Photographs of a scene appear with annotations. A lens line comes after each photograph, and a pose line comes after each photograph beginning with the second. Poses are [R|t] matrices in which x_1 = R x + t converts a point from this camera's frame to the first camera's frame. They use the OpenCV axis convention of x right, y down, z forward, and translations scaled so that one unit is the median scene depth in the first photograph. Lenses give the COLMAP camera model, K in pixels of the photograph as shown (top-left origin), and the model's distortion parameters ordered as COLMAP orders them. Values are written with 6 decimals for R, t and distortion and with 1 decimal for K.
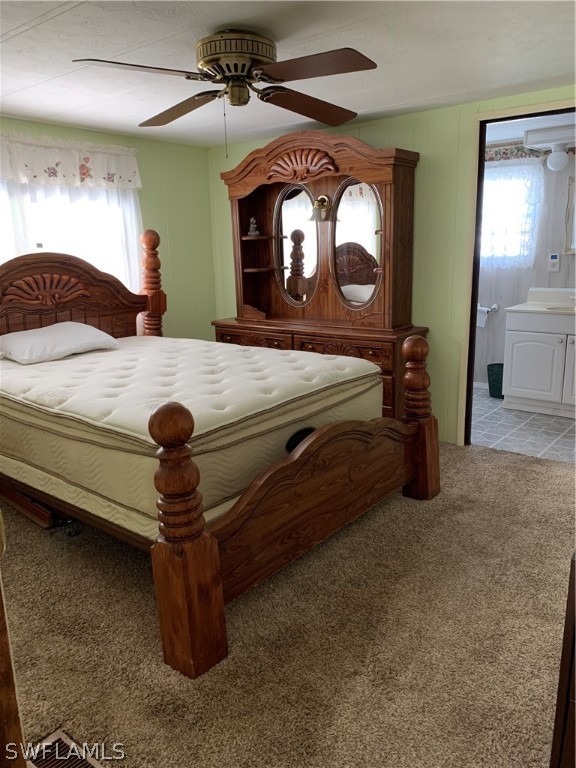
lens RADIAL K [[589.1, 0, 289.5], [0, 589.1, 383.1], [0, 0, 1]] dist [0.016926, -0.021147]
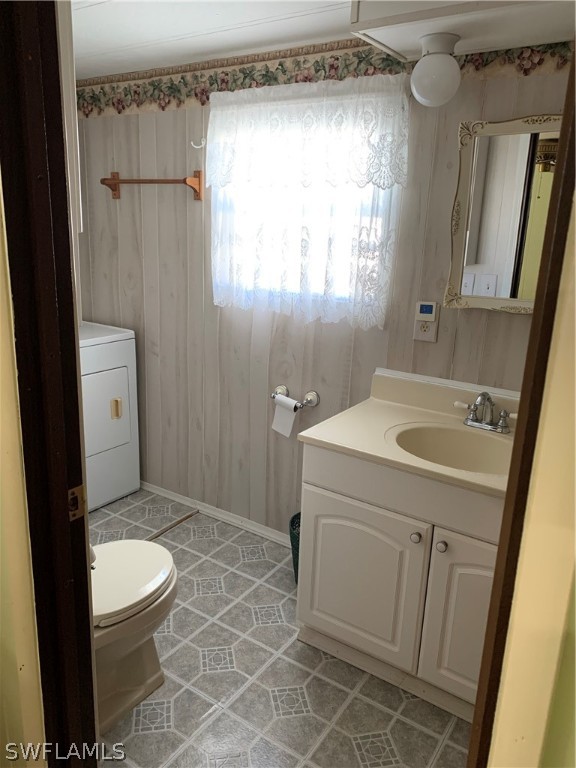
lens RADIAL K [[589.1, 0, 285.7], [0, 589.1, 384.2], [0, 0, 1]] dist [0.016926, -0.021147]
pose [[0.993589, 0.036405, 0.107030, 0.295209], [-0.040121, 0.998657, 0.032777, -0.166340], [-0.105693, -0.036861, 0.993715, 0.562904]]
